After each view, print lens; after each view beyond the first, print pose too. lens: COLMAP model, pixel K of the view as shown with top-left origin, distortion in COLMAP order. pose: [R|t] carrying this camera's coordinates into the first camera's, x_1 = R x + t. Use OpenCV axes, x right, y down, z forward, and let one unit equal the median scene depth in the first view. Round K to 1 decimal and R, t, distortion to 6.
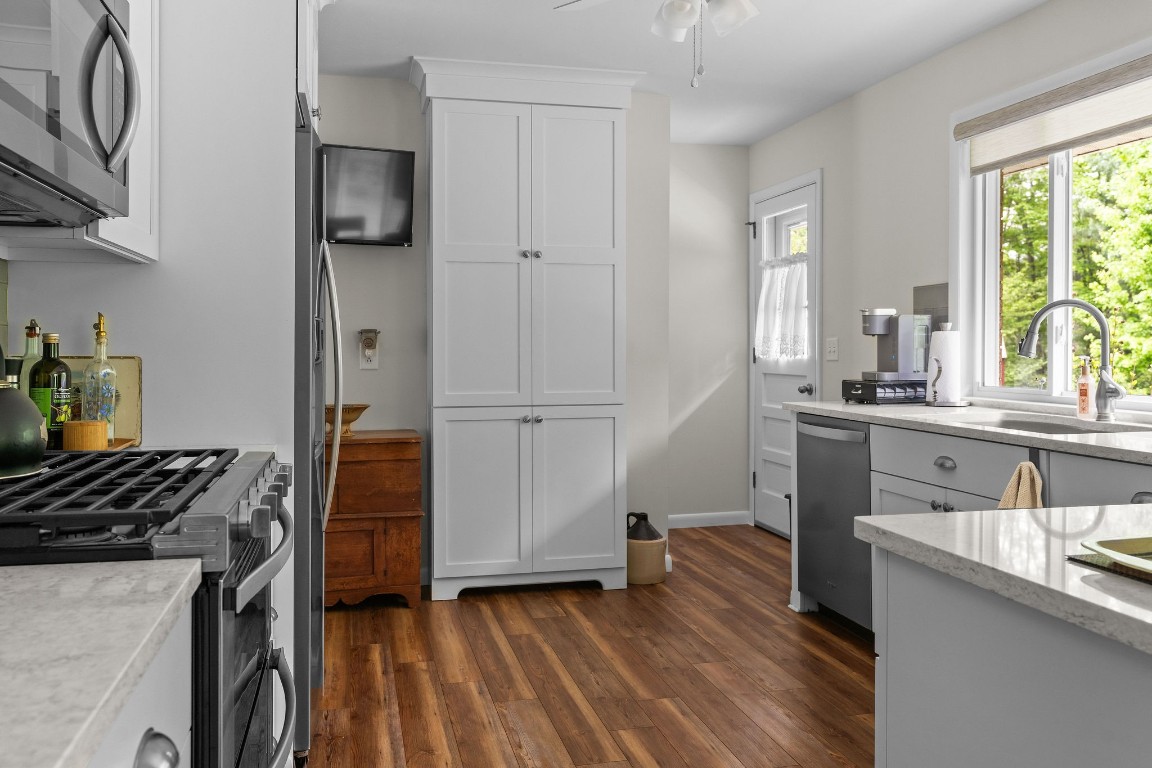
lens RADIAL K [[968.3, 0, 577.9], [0, 968.3, 349.2], [0, 0, 1]] dist [0.012708, -0.027989]
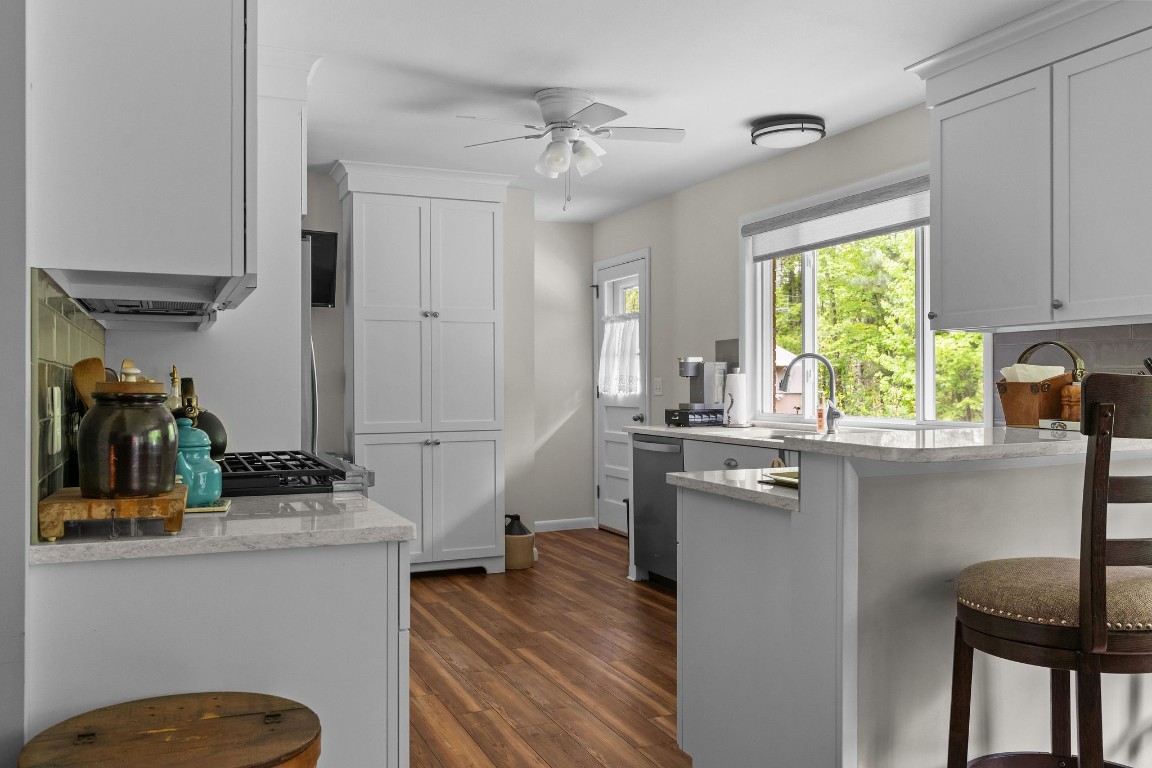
lens RADIAL K [[968.3, 0, 575.7], [0, 968.3, 383.4], [0, 0, 1]] dist [0.012708, -0.027989]
pose [[0.985676, -0.004341, 0.168593, -0.080327], [0.004876, 0.999984, -0.002758, -0.001757], [-0.168579, 0.003541, 0.985682, -0.320437]]
